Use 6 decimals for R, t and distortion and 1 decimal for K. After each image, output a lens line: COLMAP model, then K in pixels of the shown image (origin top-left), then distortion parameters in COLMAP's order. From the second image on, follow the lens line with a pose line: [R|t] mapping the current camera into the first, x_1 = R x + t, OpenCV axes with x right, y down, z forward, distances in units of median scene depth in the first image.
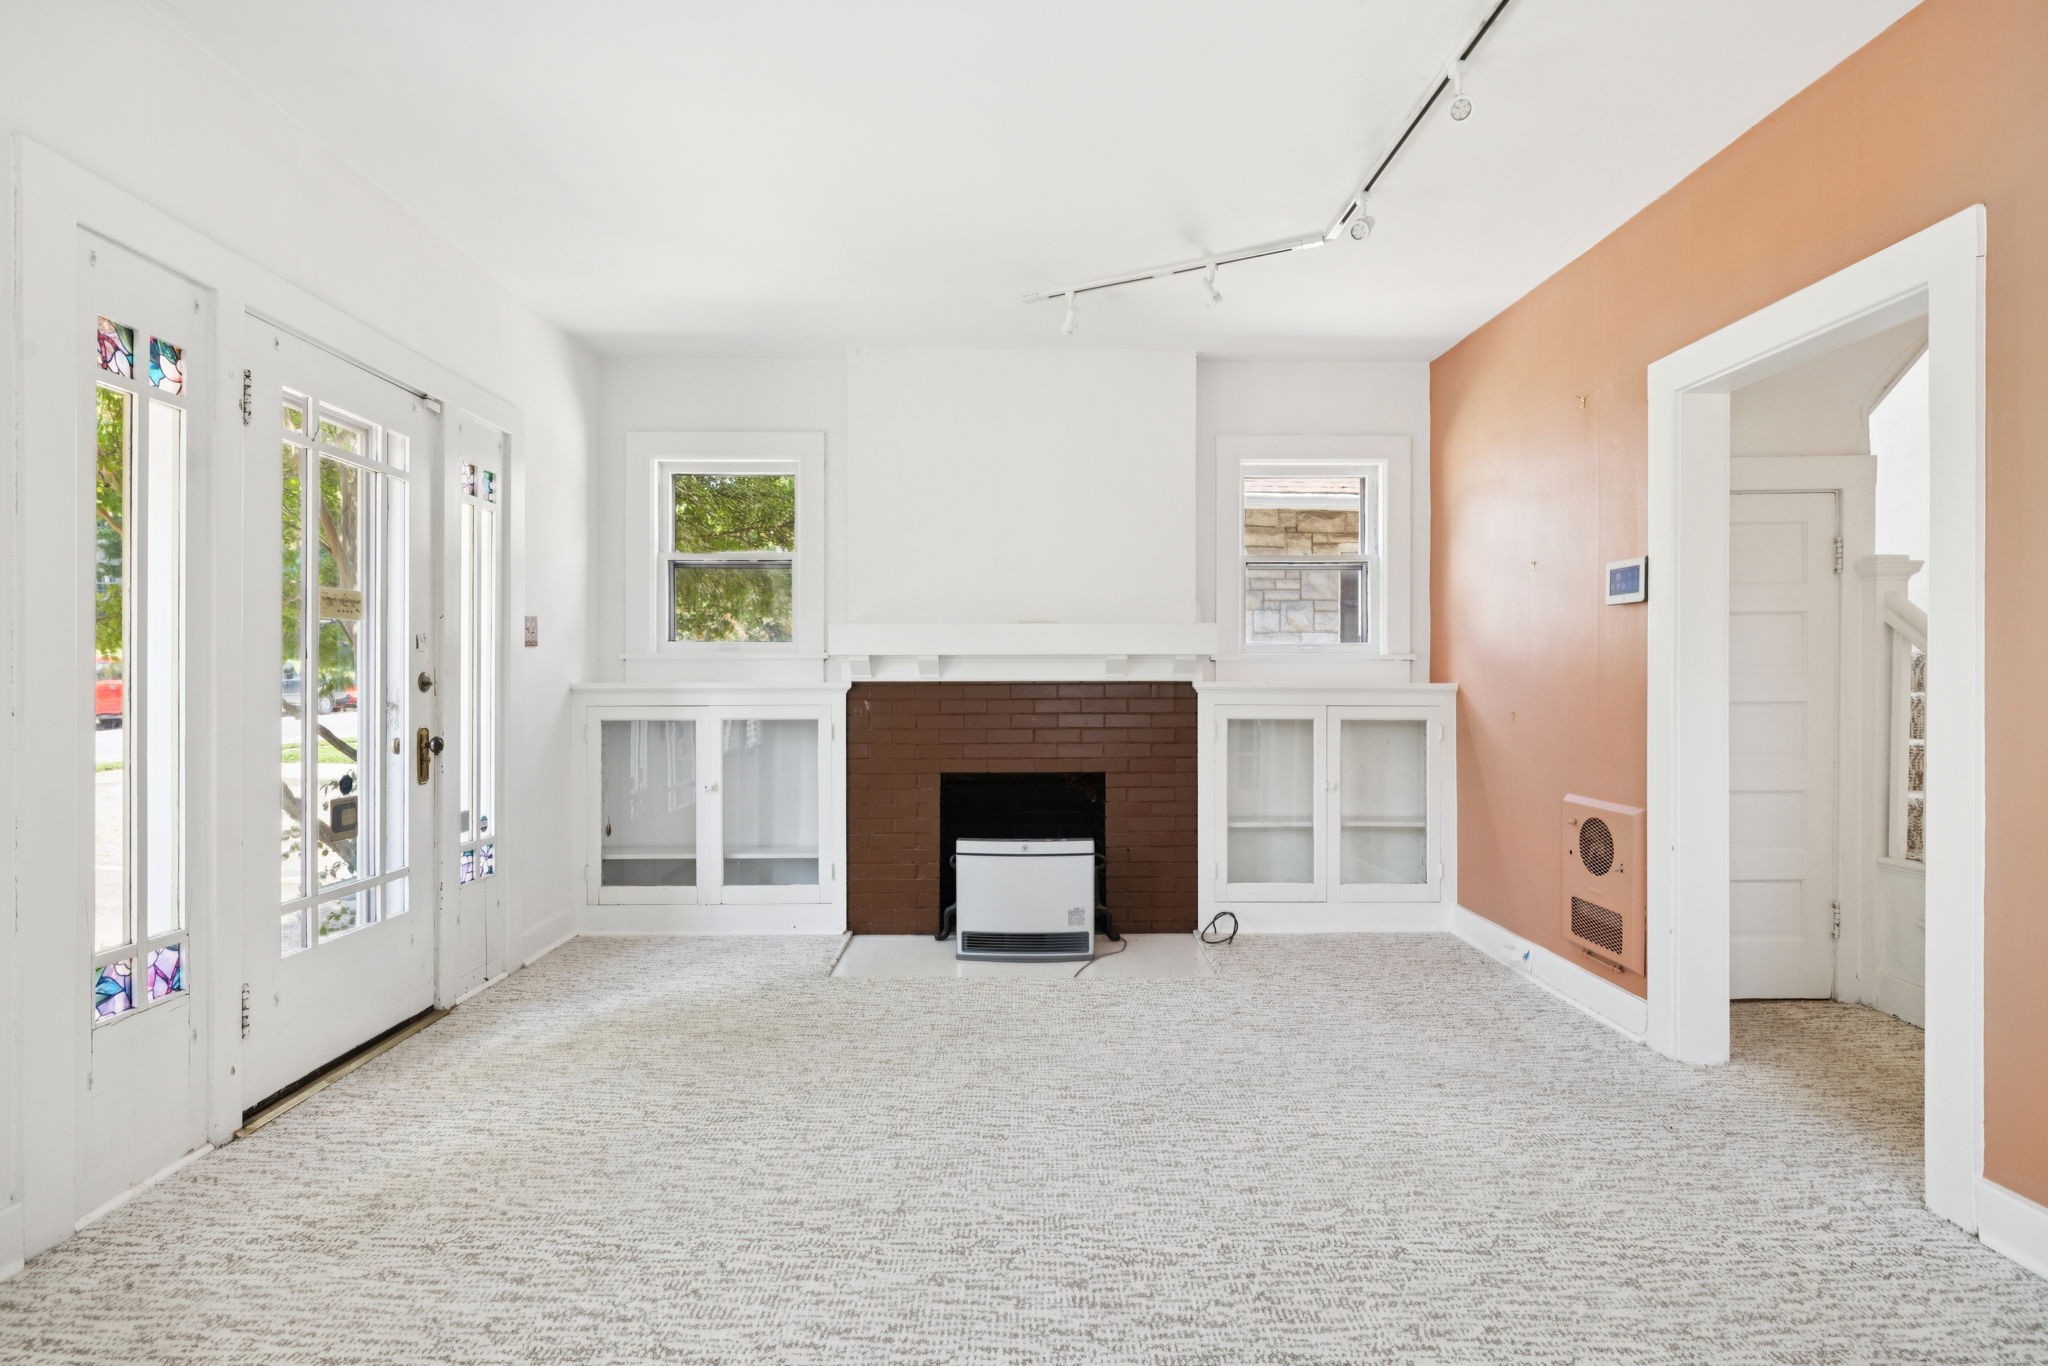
lens RADIAL K [[953.8, 0, 1024.1], [0, 953.8, 691.1], [0, 0, 1]] dist [-0.003537, 0.001069]
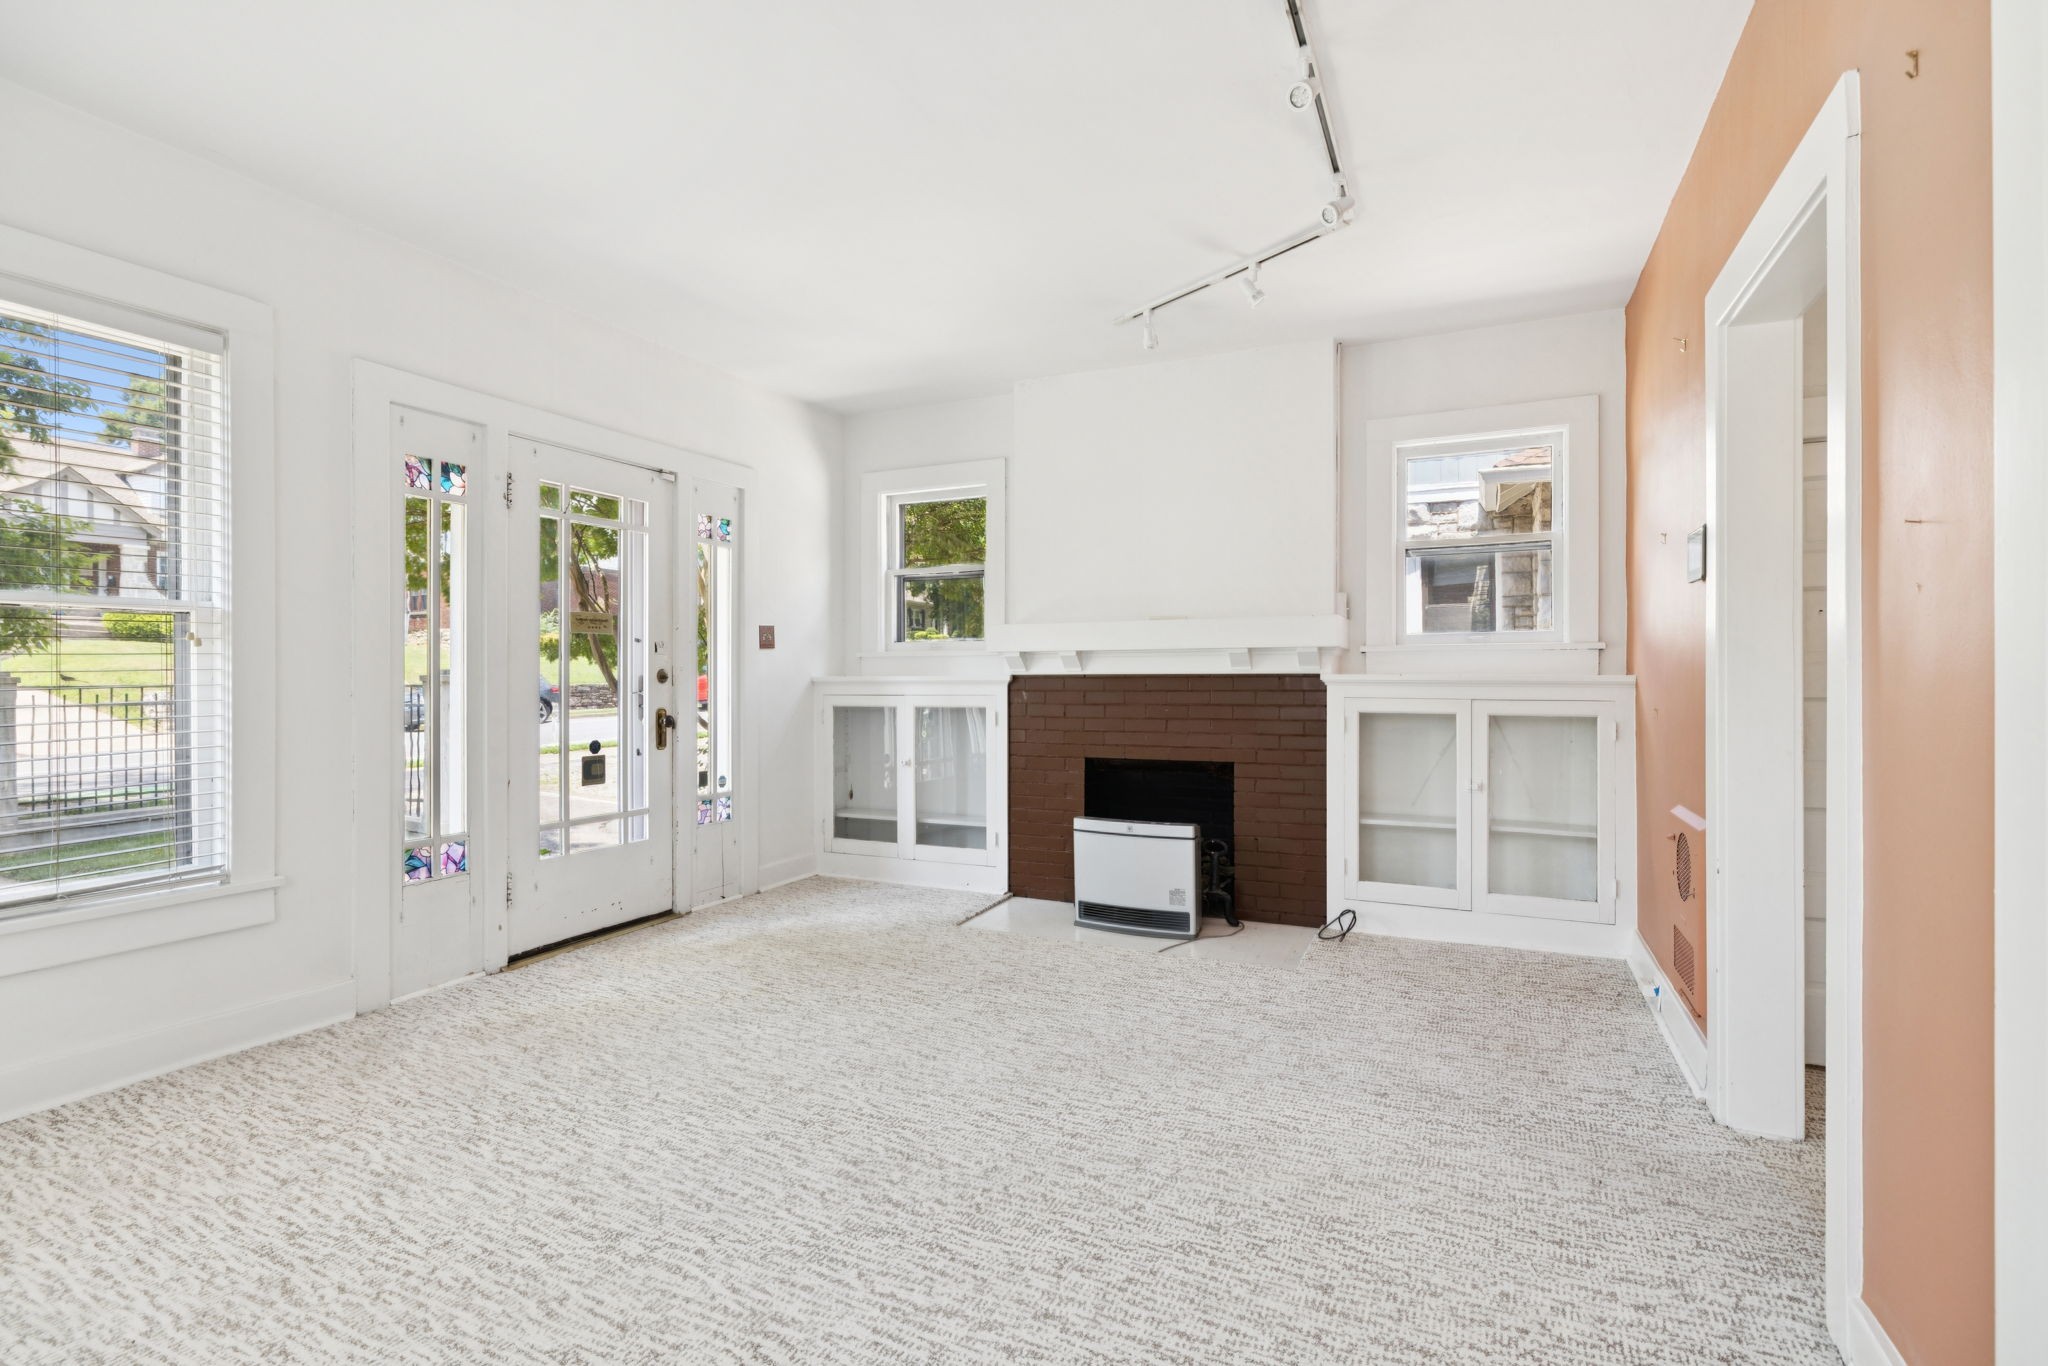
lens RADIAL K [[925.5, 0, 1033.6], [0, 925.5, 679.0], [0, 0, 1]] dist [-0.003198, 0.000562]
pose [[0.904480, -0.001343, -0.426514, 0.389148], [-0.001475, 0.999979, -0.006275, 0.002511], [0.426513, 0.006305, 0.904459, 0.006789]]
